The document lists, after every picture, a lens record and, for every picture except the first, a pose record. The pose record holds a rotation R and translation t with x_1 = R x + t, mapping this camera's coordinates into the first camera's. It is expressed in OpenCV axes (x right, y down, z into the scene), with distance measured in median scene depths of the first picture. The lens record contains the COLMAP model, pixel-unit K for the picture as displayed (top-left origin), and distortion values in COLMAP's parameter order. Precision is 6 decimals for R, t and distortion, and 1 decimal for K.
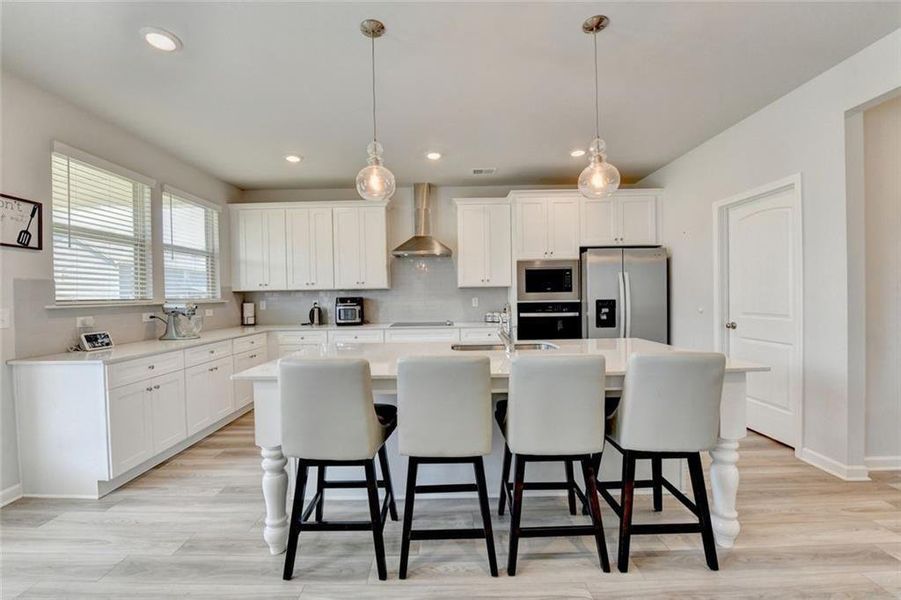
lens RADIAL K [[369.1, 0, 436.2], [0, 369.1, 296.0], [0, 0, 1]] dist [-0.014368, -0.002420]
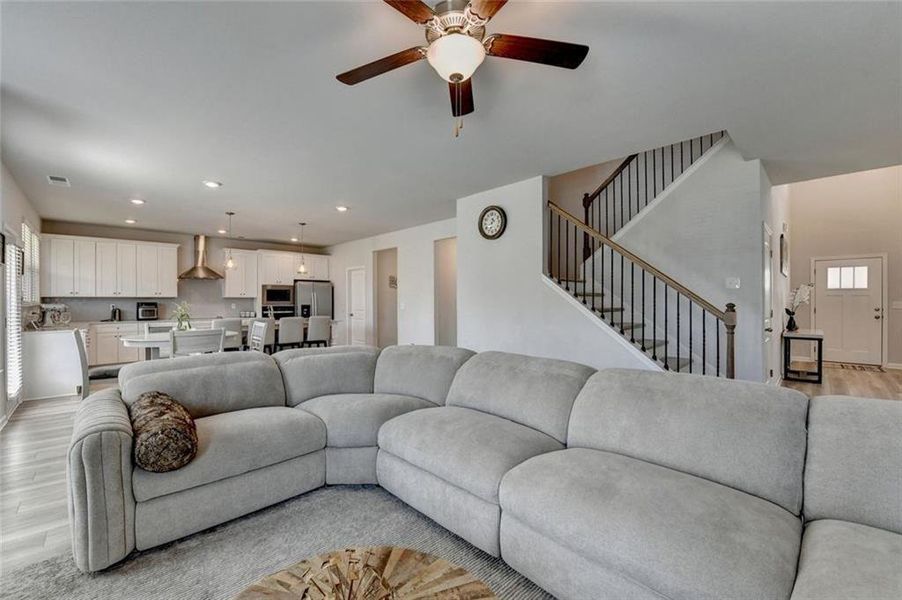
lens RADIAL K [[378.2, 0, 452.4], [0, 378.2, 299.8], [0, 0, 1]] dist [-0.000981, -0.004003]
pose [[0.711588, 0.016283, 0.702408, -0.480761], [-0.011255, 0.999867, -0.011776, -0.003189], [-0.702506, 0.000474, 0.711677, -1.170773]]
